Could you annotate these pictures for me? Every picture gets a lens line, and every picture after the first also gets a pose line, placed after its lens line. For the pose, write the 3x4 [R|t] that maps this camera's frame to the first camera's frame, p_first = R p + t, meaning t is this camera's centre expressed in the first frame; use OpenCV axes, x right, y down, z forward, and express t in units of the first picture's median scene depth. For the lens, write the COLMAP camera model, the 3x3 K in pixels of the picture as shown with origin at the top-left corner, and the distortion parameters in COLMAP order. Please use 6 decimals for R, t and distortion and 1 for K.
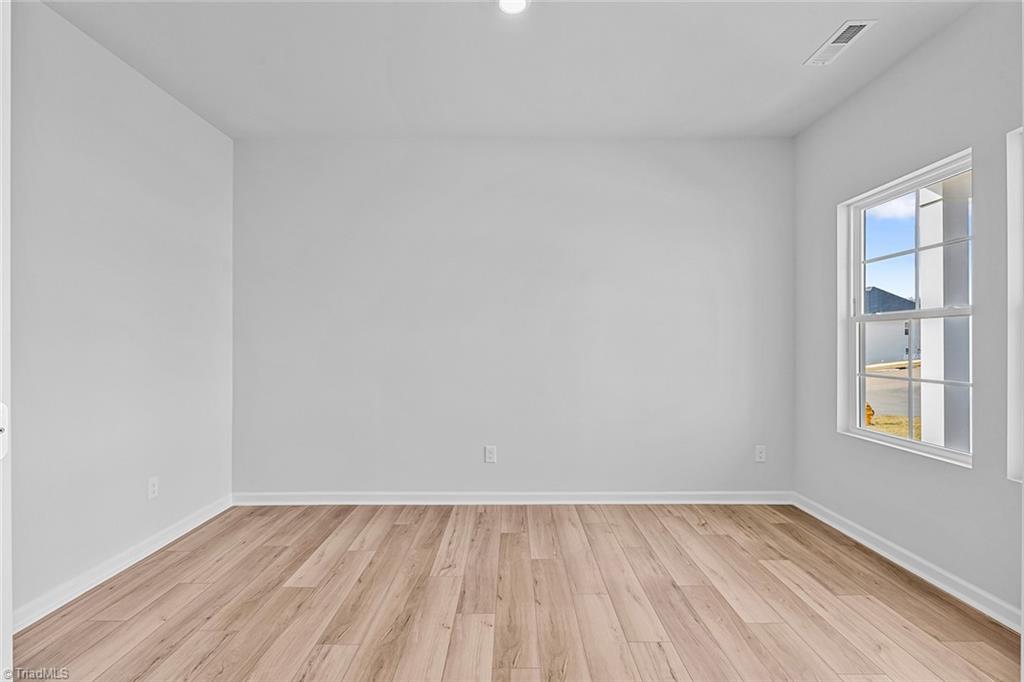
lens RADIAL K [[455.5, 0, 512.0], [0, 455.5, 341.0], [0, 0, 1]] dist [-0.019002, 0.000200]
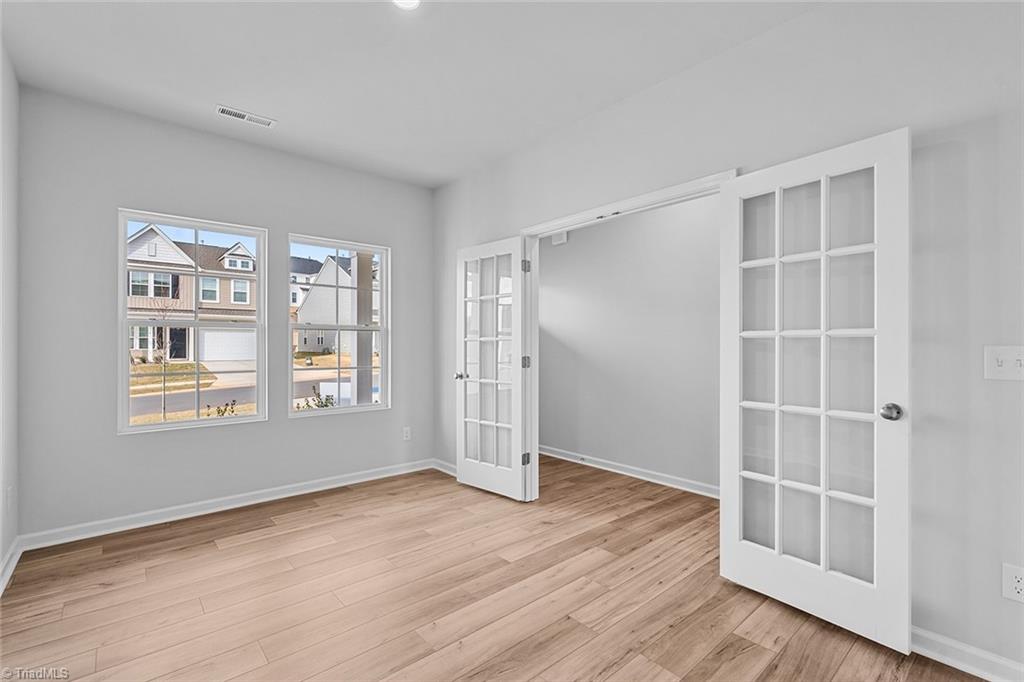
lens RADIAL K [[464.7, 0, 512.0], [0, 464.7, 341.0], [0, 0, 1]] dist [0.000664, -0.000106]
pose [[-0.643026, -0.000971, 0.765844, -0.809282], [0.001493, 0.999996, 0.002521, -0.005546], [-0.765843, 0.002765, -0.643021, 1.298336]]
